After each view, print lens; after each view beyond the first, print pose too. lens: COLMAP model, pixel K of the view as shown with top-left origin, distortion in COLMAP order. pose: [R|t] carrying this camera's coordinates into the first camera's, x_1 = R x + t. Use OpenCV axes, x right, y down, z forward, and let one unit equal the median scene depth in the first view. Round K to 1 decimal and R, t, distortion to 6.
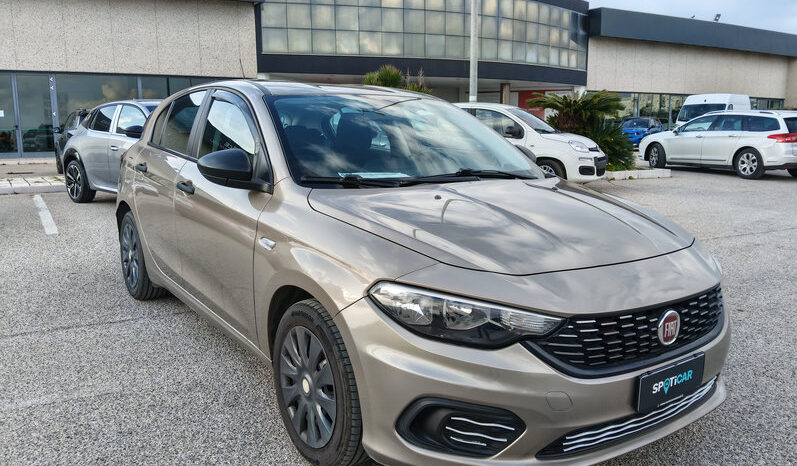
lens RADIAL K [[644.1, 0, 393.5], [0, 644.1, 235.1], [0, 0, 1]] dist [0.080362, -0.171446]
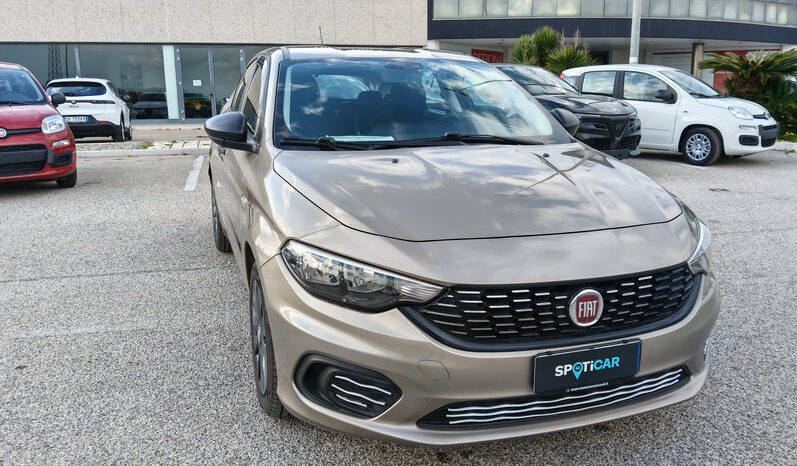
lens RADIAL K [[644.1, 0, 397.4], [0, 644.1, 238.7], [0, 0, 1]] dist [0.080362, -0.171446]
pose [[0.961037, 0.053759, -0.271143, 0.214168], [-0.038979, 0.997461, 0.059608, 0.000775], [0.273659, -0.046716, 0.960692, 0.028236]]
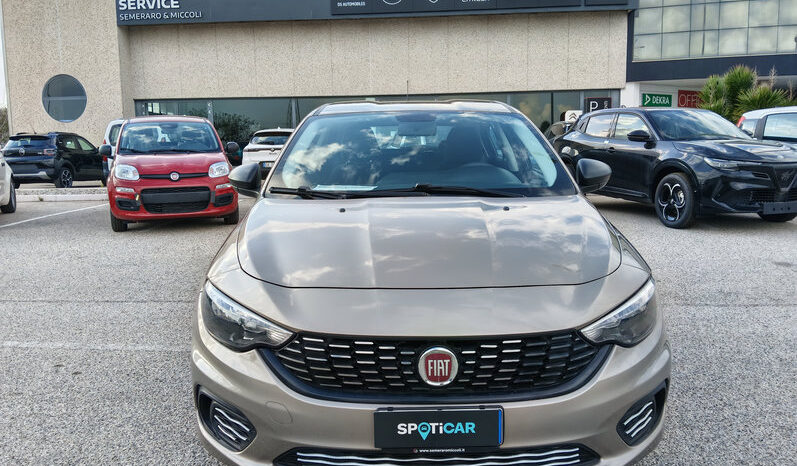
lens RADIAL K [[644.1, 0, 401.5], [0, 644.1, 237.5], [0, 0, 1]] dist [0.080362, -0.171446]
pose [[0.823800, 0.070937, -0.562425, 0.453465], [-0.078889, 0.996831, 0.010176, -0.020242], [0.561365, 0.035986, 0.826786, 0.122281]]
